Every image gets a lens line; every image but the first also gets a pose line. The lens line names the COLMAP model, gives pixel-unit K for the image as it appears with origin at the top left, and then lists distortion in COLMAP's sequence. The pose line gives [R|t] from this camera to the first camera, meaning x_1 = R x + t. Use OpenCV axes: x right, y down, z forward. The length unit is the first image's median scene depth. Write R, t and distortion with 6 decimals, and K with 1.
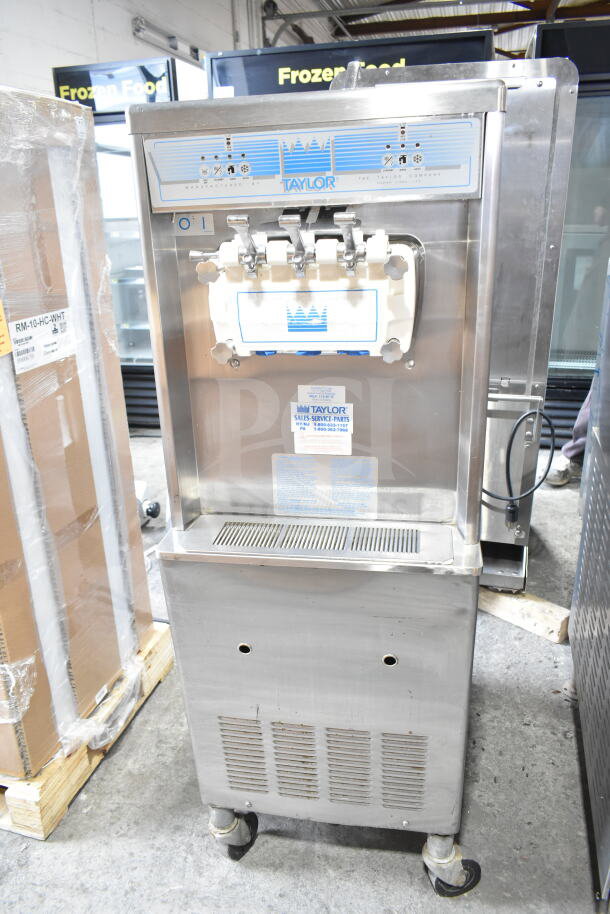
lens RADIAL K [[720.2, 0, 298.4], [0, 720.2, 454.8], [0, 0, 1]] dist [-0.019724, 0.017082]
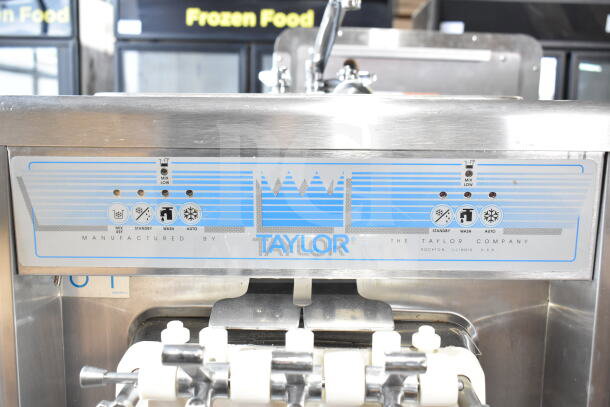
lens RADIAL K [[706.3, 0, 303.6], [0, 706.3, 206.6], [0, 0, 1]] dist [-0.013075, 0.000000]
pose [[0.986550, 0.029230, 0.160825, -0.064685], [0.006501, 0.976087, -0.217281, -0.236414], [-0.163330, 0.215404, 0.962769, 0.372504]]
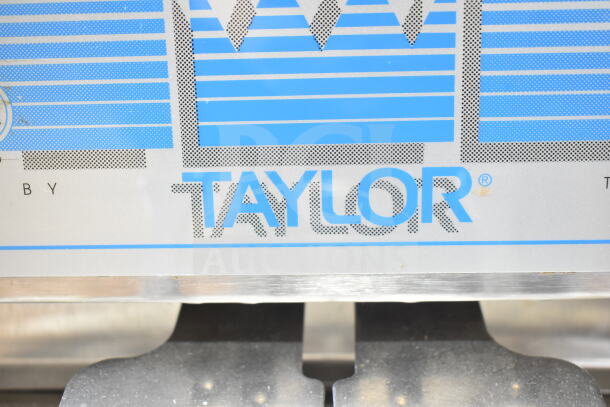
lens RADIAL K [[863.8, 0, 304.9], [0, 863.8, 204.8], [0, 0, 1]] dist [0.010960, 0.000000]
pose [[0.990921, -0.005382, 0.134339, -0.018170], [0.023921, 0.990313, -0.136775, -0.288186], [-0.132302, 0.138747, 0.981451, 0.651651]]
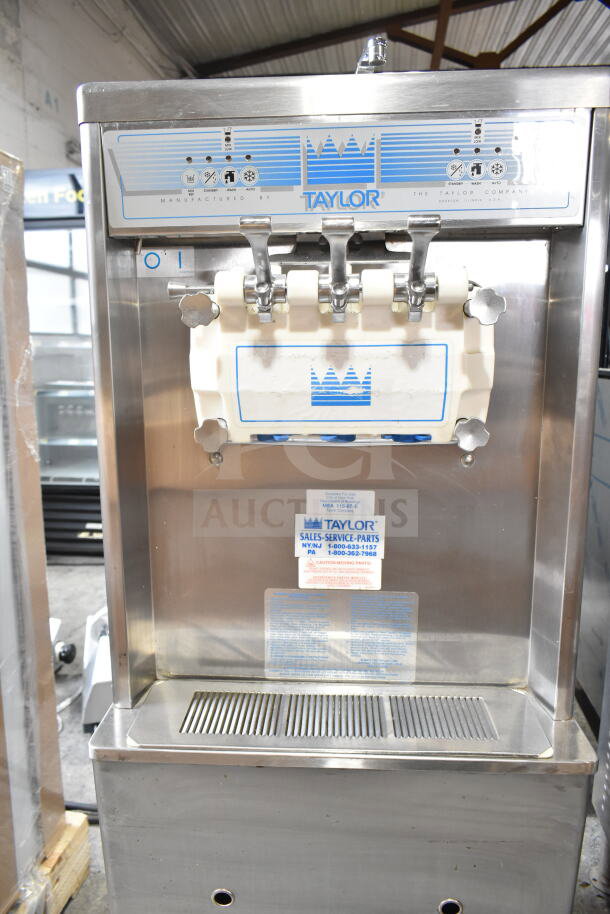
lens RADIAL K [[720.2, 0, 307.8], [0, 720.2, 450.7], [0, 0, 1]] dist [-0.019724, 0.017082]
pose [[0.992190, 0.011812, 0.124173, -0.086046], [0.010695, 0.983783, -0.179044, -0.007936], [-0.124274, 0.178974, 0.975974, 0.301194]]
